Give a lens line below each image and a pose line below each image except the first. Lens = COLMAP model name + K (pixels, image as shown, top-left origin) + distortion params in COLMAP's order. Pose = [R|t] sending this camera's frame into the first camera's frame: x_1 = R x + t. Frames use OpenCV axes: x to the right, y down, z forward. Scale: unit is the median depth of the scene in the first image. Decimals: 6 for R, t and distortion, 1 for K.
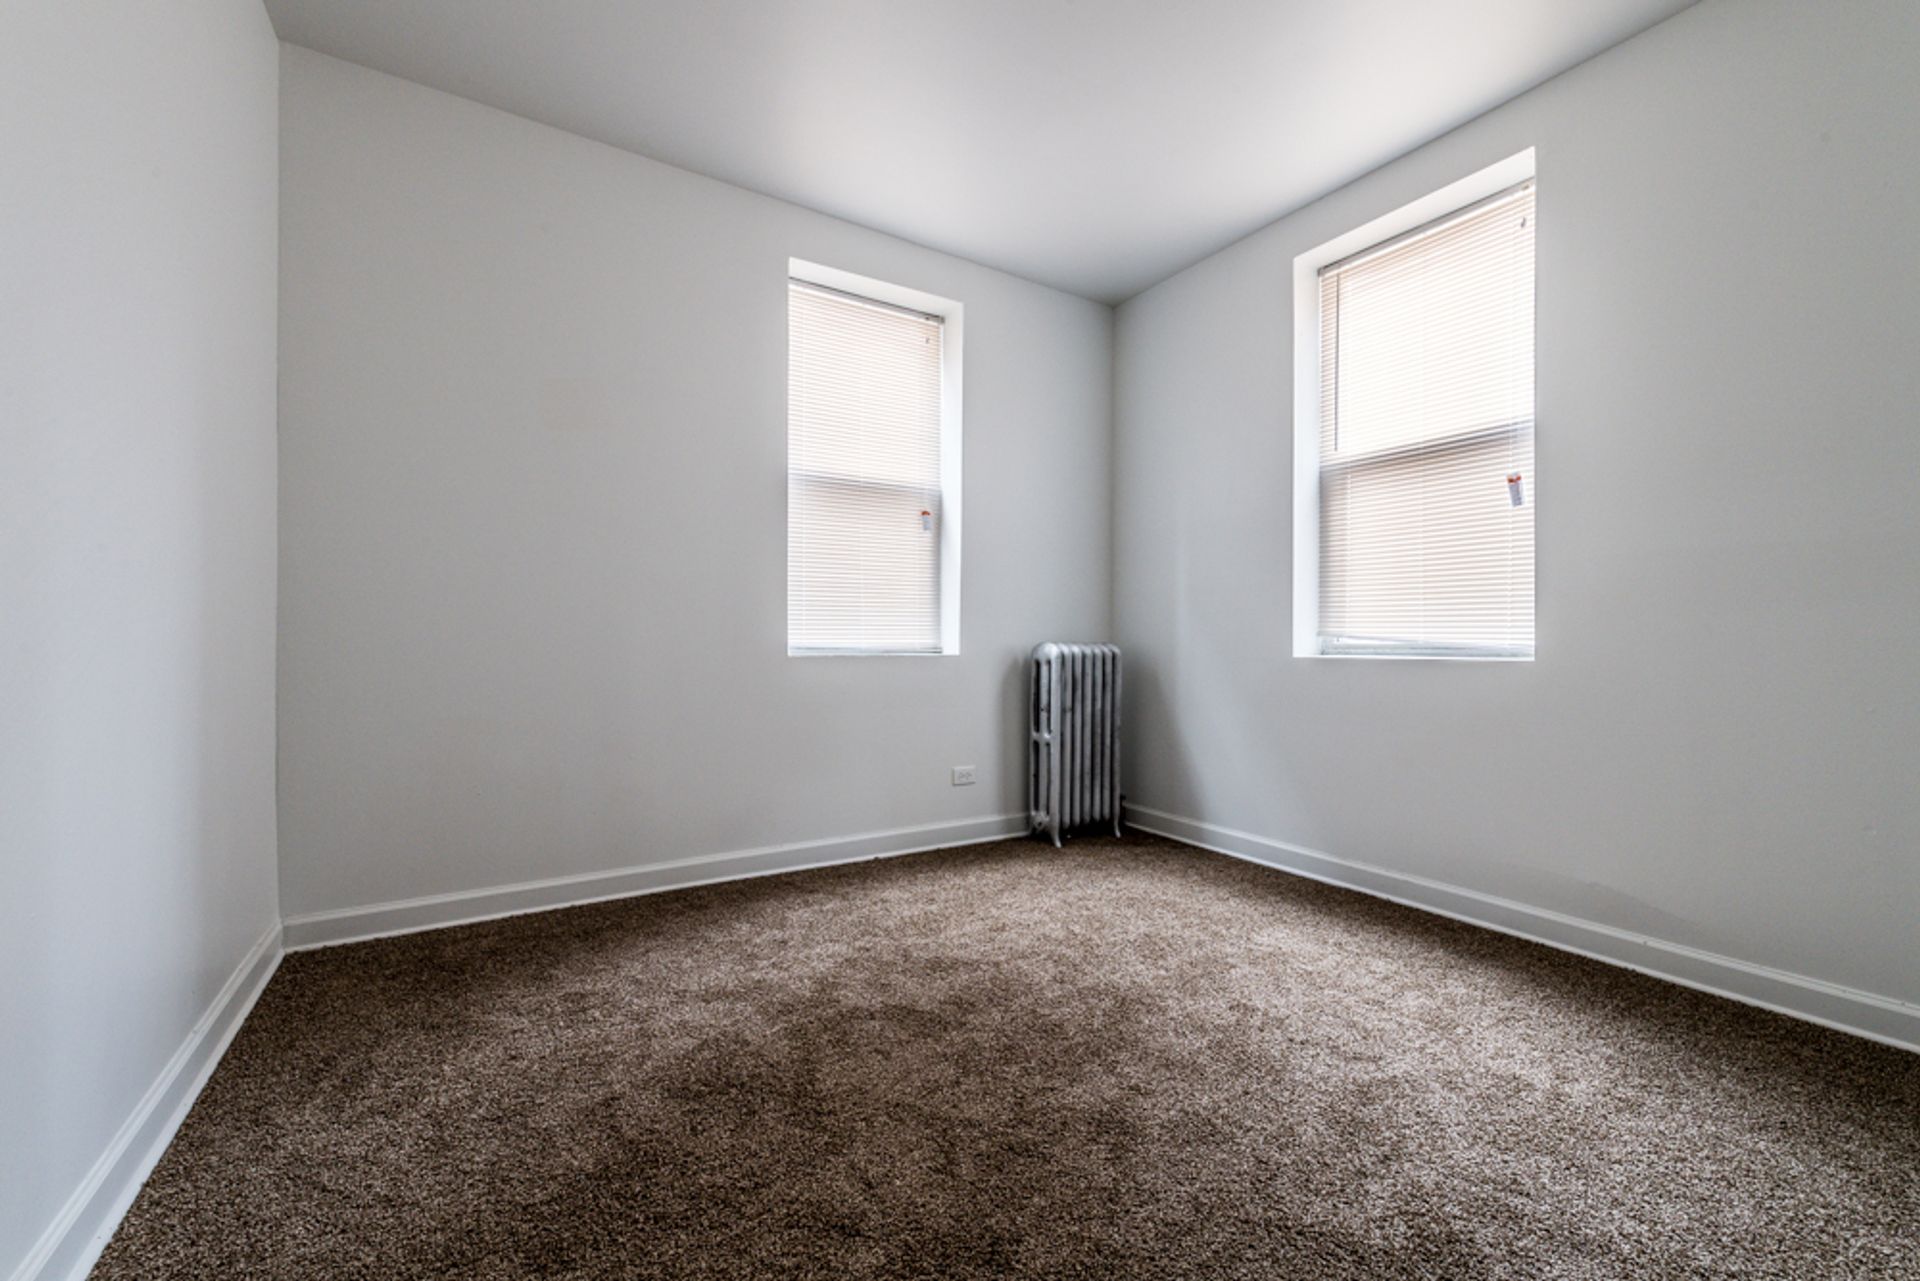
lens RADIAL K [[739.1, 0, 960.0], [0, 739.1, 640.5], [0, 0, 1]] dist [0.016693, -0.004892]
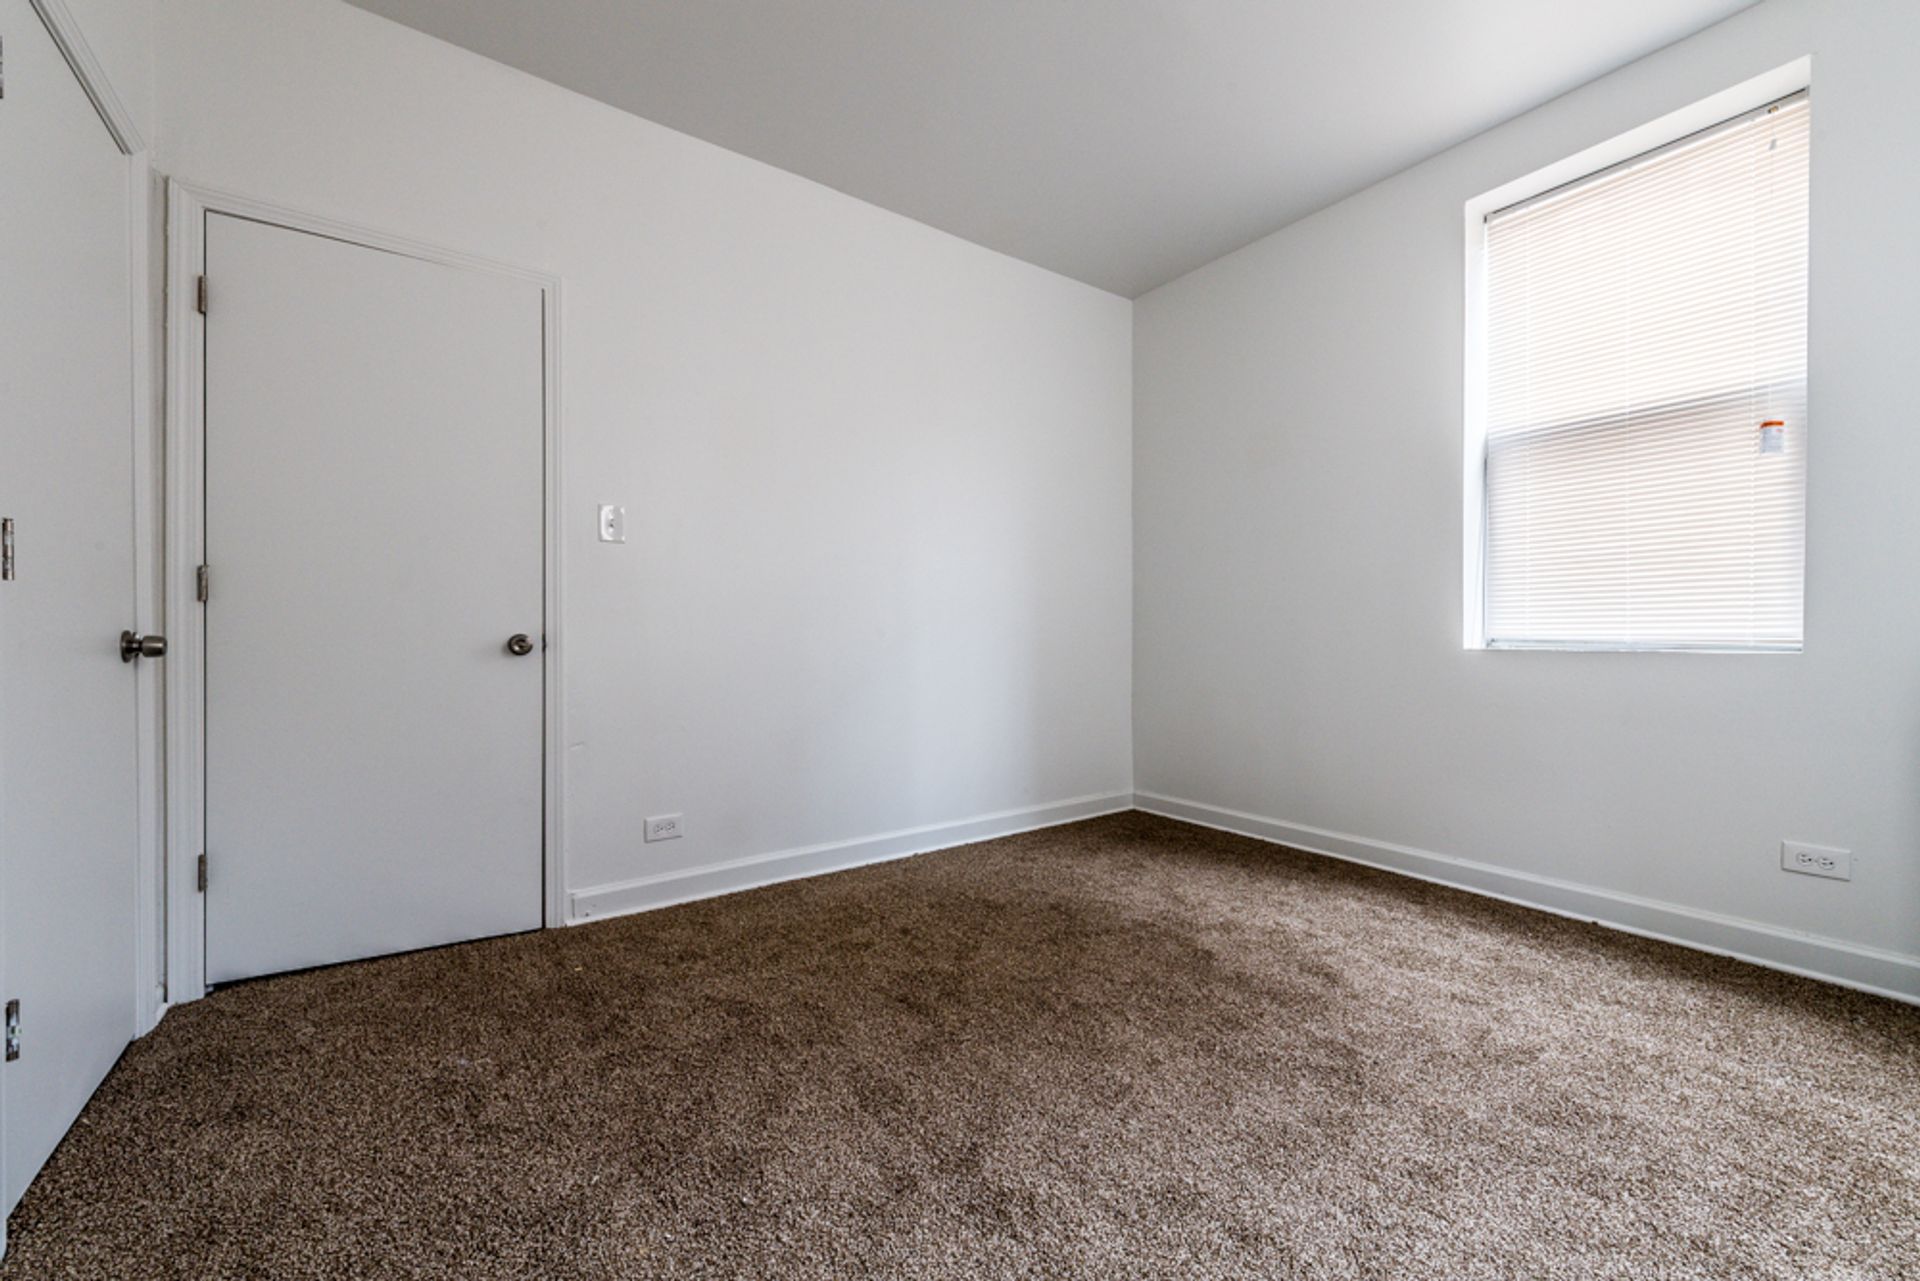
lens RADIAL K [[752.5, 0, 968.9], [0, 752.5, 643.4], [0, 0, 1]] dist [0.016180, -0.005723]
pose [[0.090632, 0.006713, -0.995862, 0.714401], [0.001022, 0.999976, 0.006834, 0.008382], [0.995884, -0.001638, 0.090623, 0.369551]]
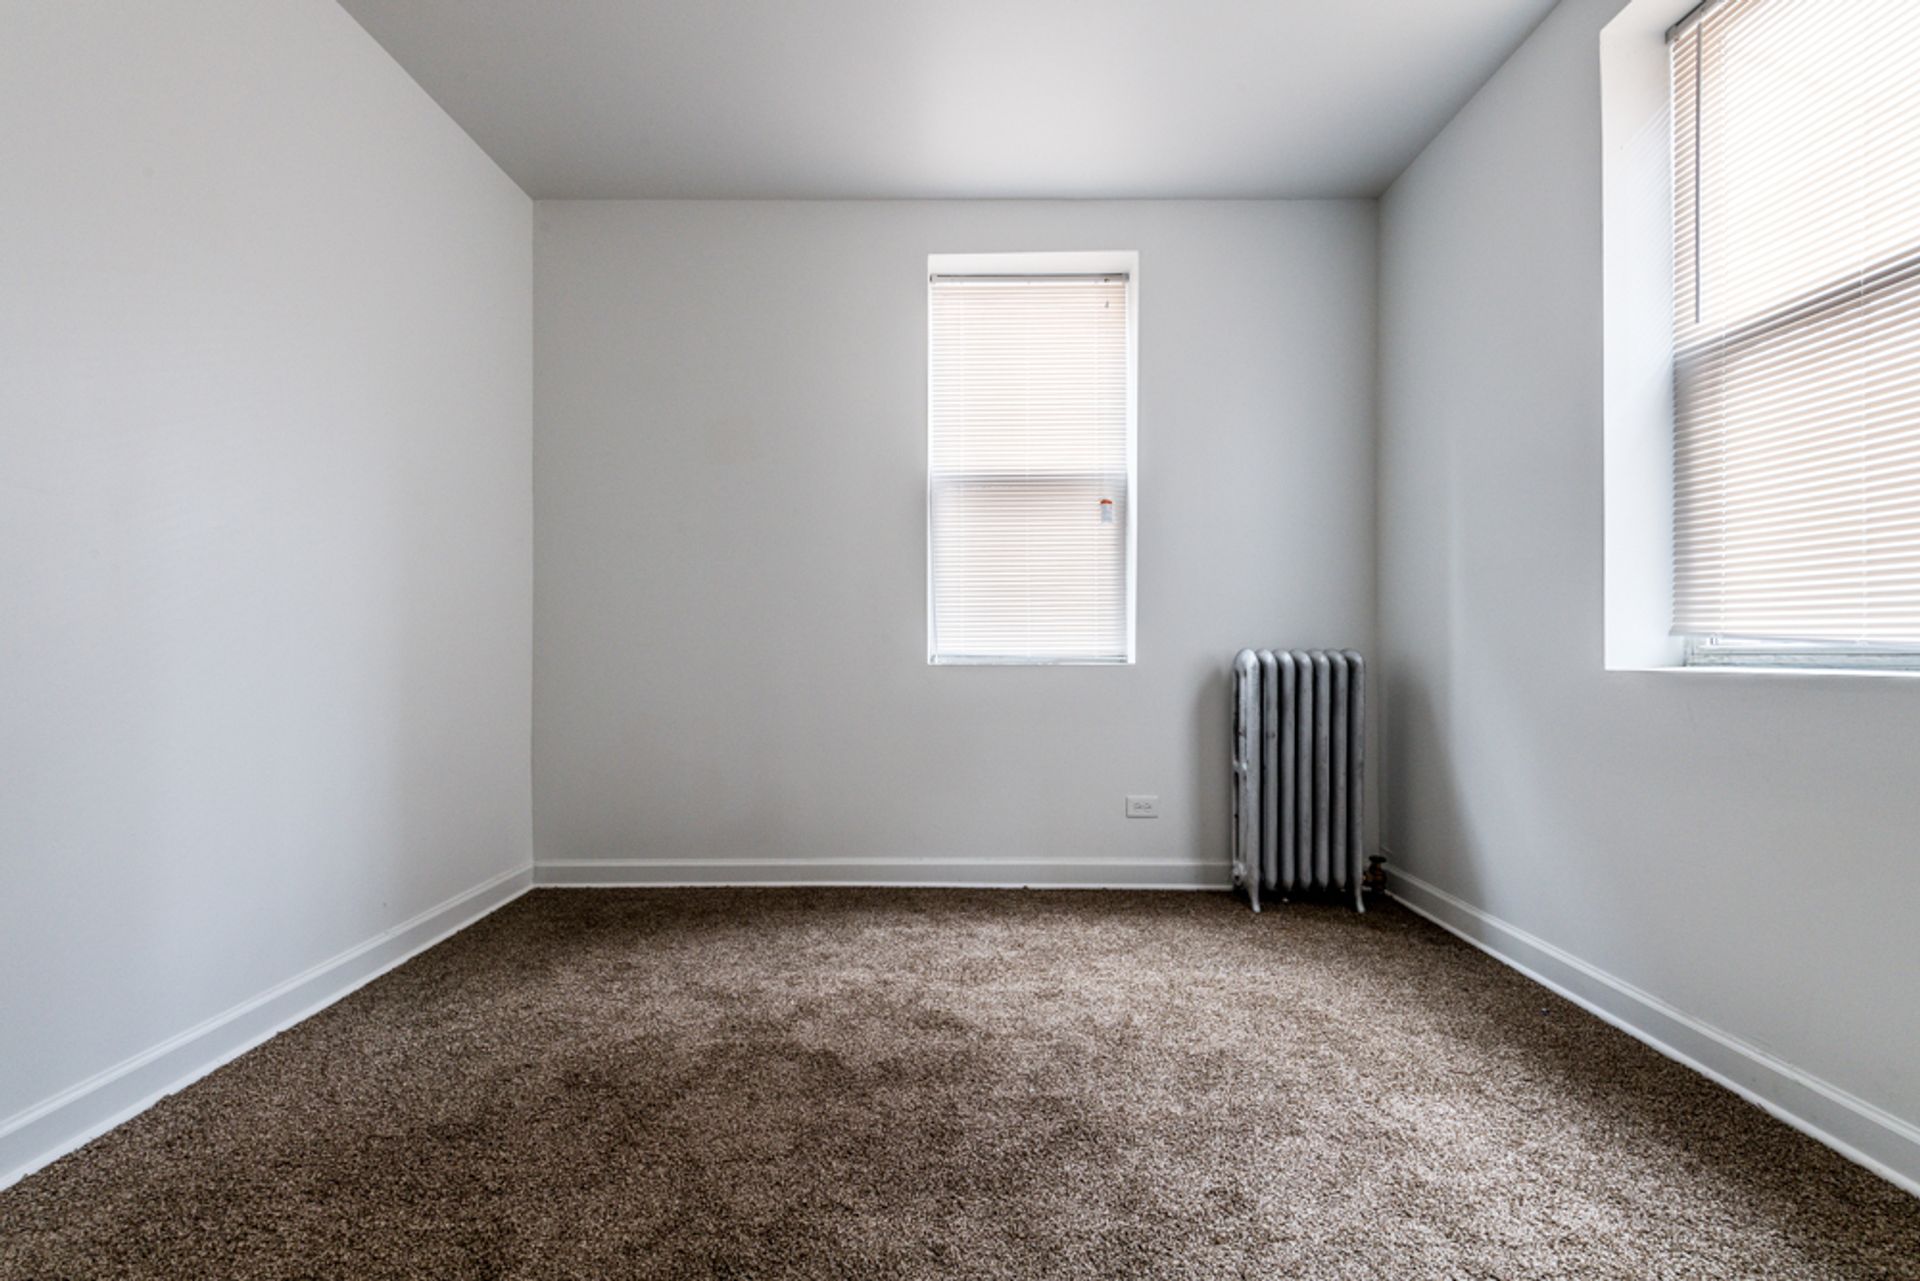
lens RADIAL K [[752.5, 0, 968.9], [0, 752.5, 643.4], [0, 0, 1]] dist [0.016180, -0.005723]
pose [[0.855506, -0.009536, -0.517705, 0.374635], [0.005510, 0.999941, -0.009314, 0.003867], [0.517764, 0.005116, 0.855508, 0.209777]]
